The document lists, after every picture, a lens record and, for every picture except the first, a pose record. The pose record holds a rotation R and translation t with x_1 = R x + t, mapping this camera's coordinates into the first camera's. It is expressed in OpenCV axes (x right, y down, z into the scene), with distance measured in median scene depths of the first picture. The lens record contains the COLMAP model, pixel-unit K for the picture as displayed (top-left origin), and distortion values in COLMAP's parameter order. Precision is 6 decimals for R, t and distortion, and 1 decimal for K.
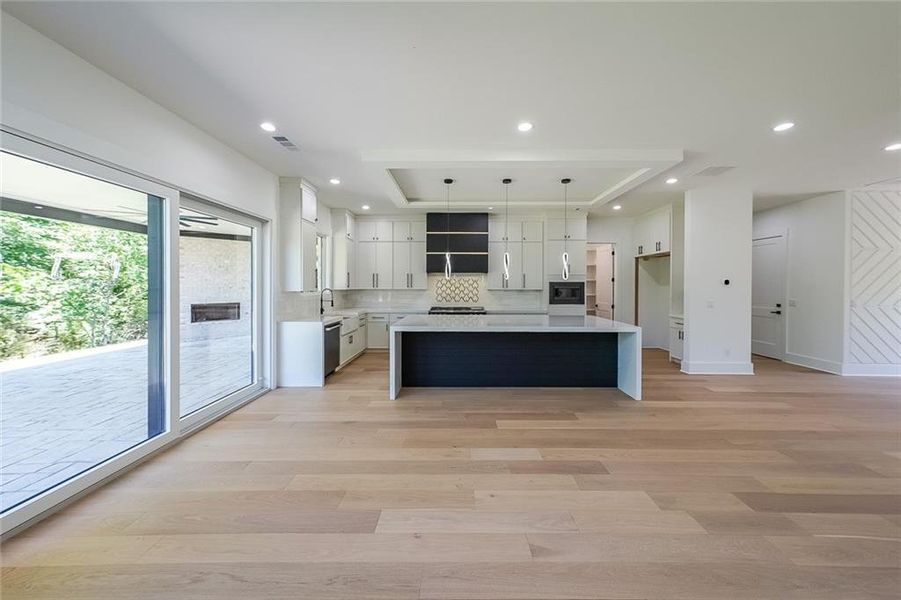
lens RADIAL K [[317.8, 0, 455.9], [0, 317.8, 287.2], [0, 0, 1]] dist [0.001592, 0.000120]
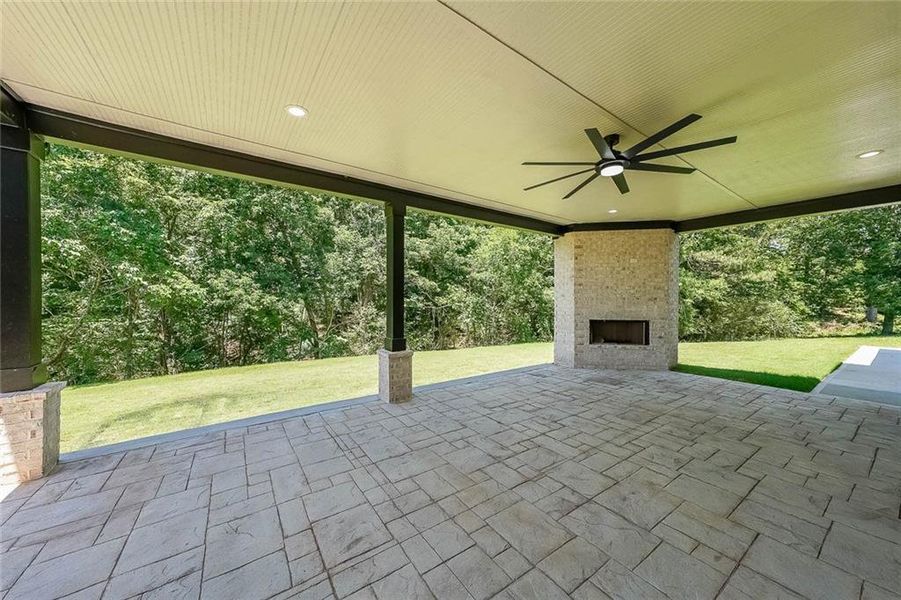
lens RADIAL K [[308.8, 0, 442.9], [0, 308.8, 299.1], [0, 0, 1]] dist [0.016335, 0.000134]
pose [[0.564222, 0.005760, -0.825603, -0.531306], [-0.013374, 0.999908, -0.002164, 0.014051], [0.825515, 0.012263, 0.564247, 0.367636]]
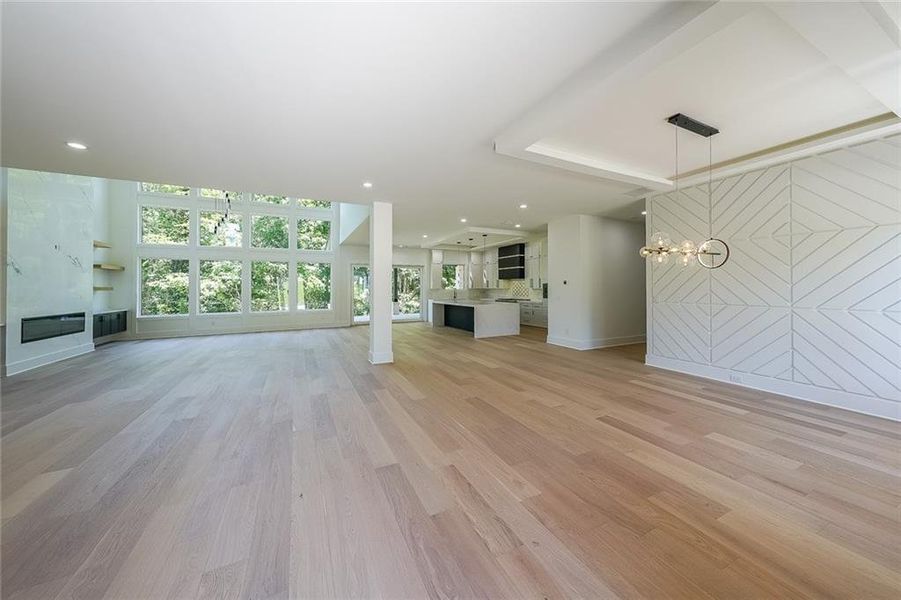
lens RADIAL K [[317.8, 0, 451.3], [0, 317.8, 286.6], [0, 0, 1]] dist [0.001592, 0.000120]
pose [[0.456939, -0.008233, -0.889460, 1.425270], [0.004542, 0.999966, -0.006923, 0.006809], [0.889487, -0.000877, 0.456960, -0.093590]]
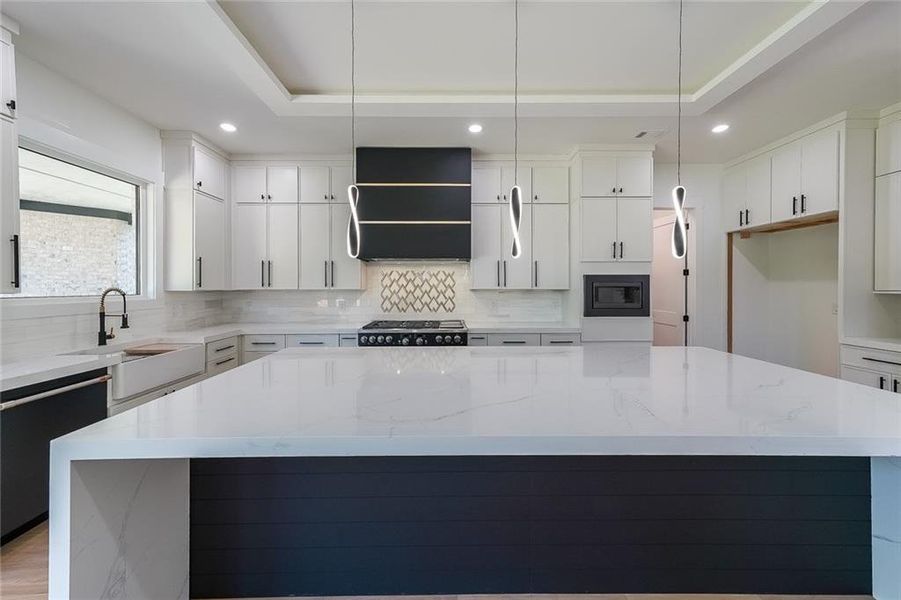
lens RADIAL K [[324.2, 0, 448.9], [0, 324.2, 292.2], [0, 0, 1]] dist [0.000768, 0.001570]
pose [[0.999887, -0.004021, 0.014507, 0.054932], [0.003860, 0.999931, 0.011060, 0.005649], [-0.014551, -0.011003, 0.999834, 0.447491]]
